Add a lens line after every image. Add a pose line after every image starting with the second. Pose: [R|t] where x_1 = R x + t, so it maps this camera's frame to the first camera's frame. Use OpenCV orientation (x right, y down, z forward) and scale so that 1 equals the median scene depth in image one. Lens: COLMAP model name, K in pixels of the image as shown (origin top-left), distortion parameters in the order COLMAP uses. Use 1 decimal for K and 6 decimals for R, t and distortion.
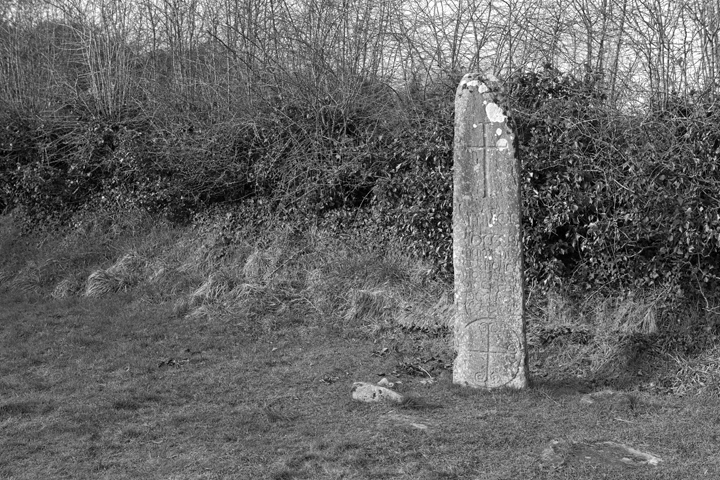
lens RADIAL K [[1028.8, 0, 360.0], [0, 1028.8, 240.0], [0, 0, 1]] dist [0.008553, -0.007941]
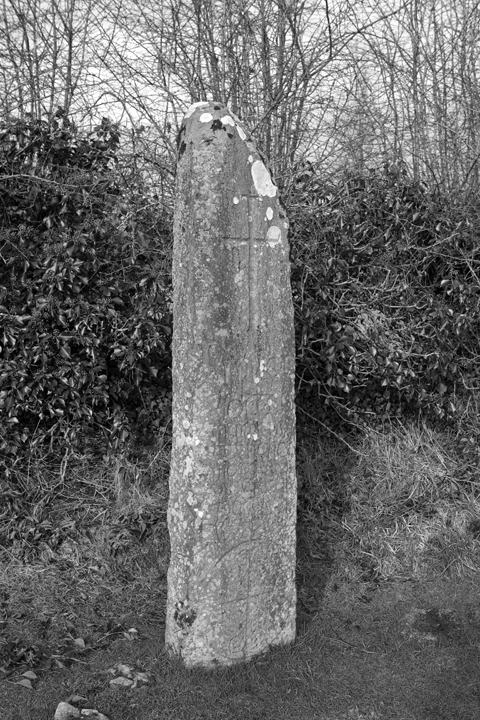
lens RADIAL K [[891.9, 0, 240.0], [0, 891.9, 360.0], [0, 0, 1]] dist [-0.025287, -0.033102]
pose [[0.605212, -0.082607, 0.791767, -0.263068], [0.050488, 0.996582, 0.065383, -0.057055], [-0.794462, 0.000404, 0.607314, 0.704406]]
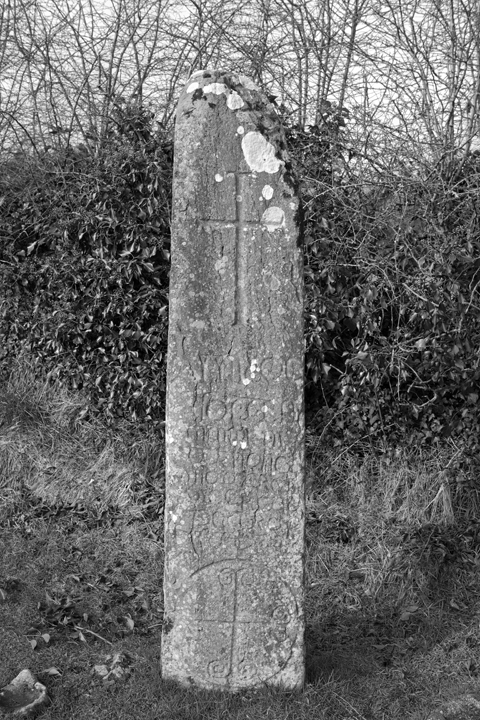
lens RADIAL K [[891.9, 0, 240.0], [0, 891.9, 360.0], [0, 0, 1]] dist [-0.025287, -0.033102]
pose [[0.956019, -0.009294, 0.293159, -0.002606], [-0.009939, 0.997897, 0.064048, -0.051673], [-0.293138, -0.064145, 0.953916, 0.584025]]
